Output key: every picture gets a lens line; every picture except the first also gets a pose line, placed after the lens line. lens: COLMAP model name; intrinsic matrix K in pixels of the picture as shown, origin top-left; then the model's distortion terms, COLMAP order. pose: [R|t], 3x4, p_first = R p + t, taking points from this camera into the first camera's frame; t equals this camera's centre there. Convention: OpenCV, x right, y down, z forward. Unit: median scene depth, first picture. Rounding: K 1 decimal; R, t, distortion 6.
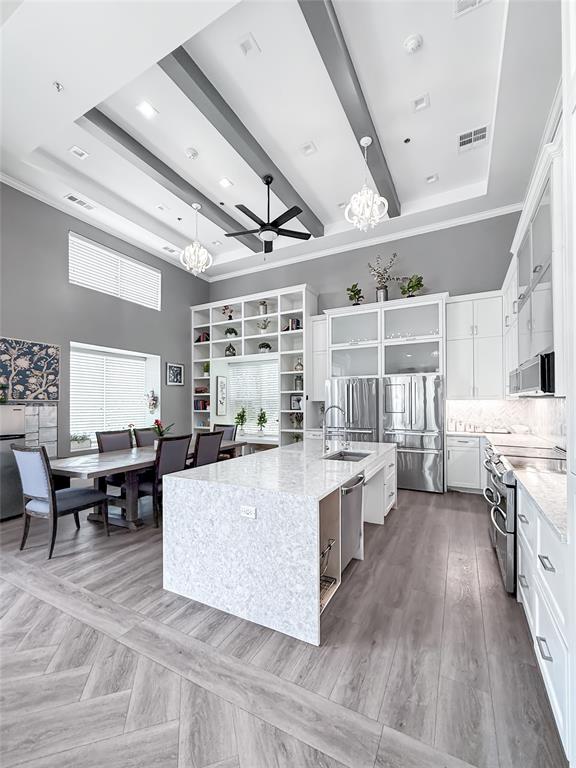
lens RADIAL K [[319.5, 0, 292.0], [0, 319.5, 404.3], [0, 0, 1]] dist [0.000395, -0.000084]
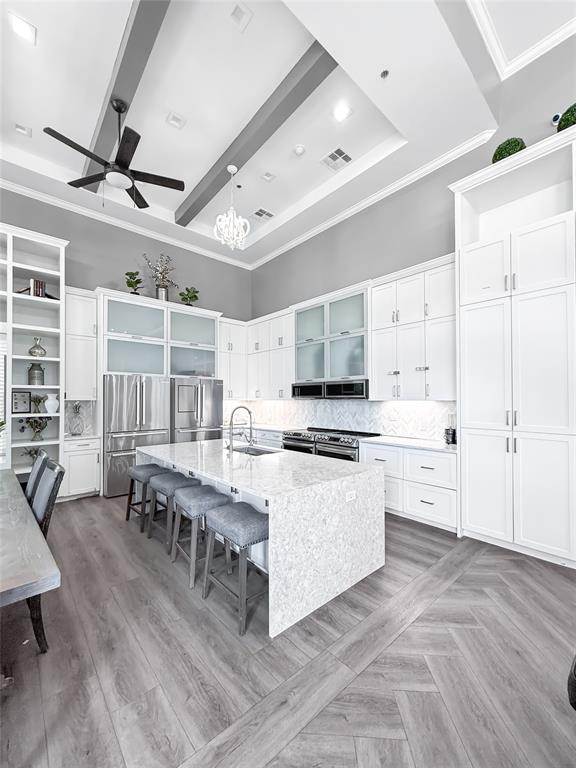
lens RADIAL K [[311.7, 0, 289.0], [0, 311.7, 399.6], [0, 0, 1]] dist [-0.000195, 0.000083]
pose [[0.355143, 0.004781, 0.934800, -0.520520], [0.002017, 0.999981, -0.005881, -0.007913], [-0.934810, 0.003974, 0.355126, 0.316013]]
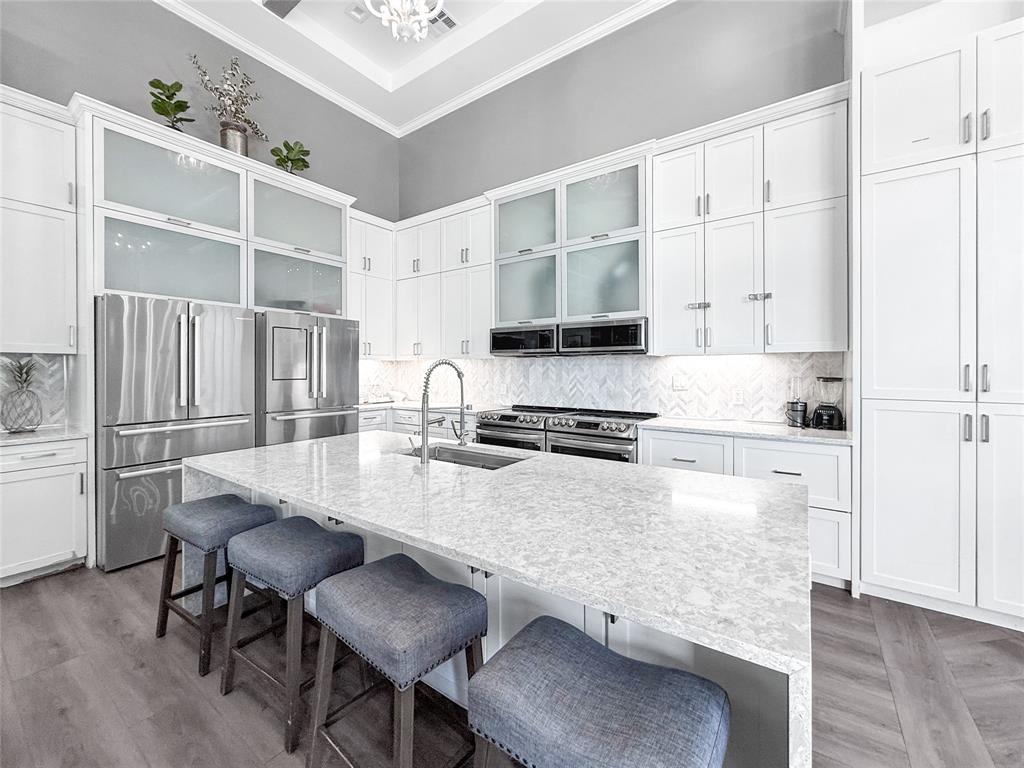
lens RADIAL K [[420.5, 0, 504.9], [0, 420.5, 372.8], [0, 0, 1]] dist [-0.000929, 0.000013]
pose [[0.143816, -0.005158, 0.989591, -0.326562], [0.004739, 0.999979, 0.004524, 0.013117], [-0.989593, 0.004039, 0.143838, 0.538757]]
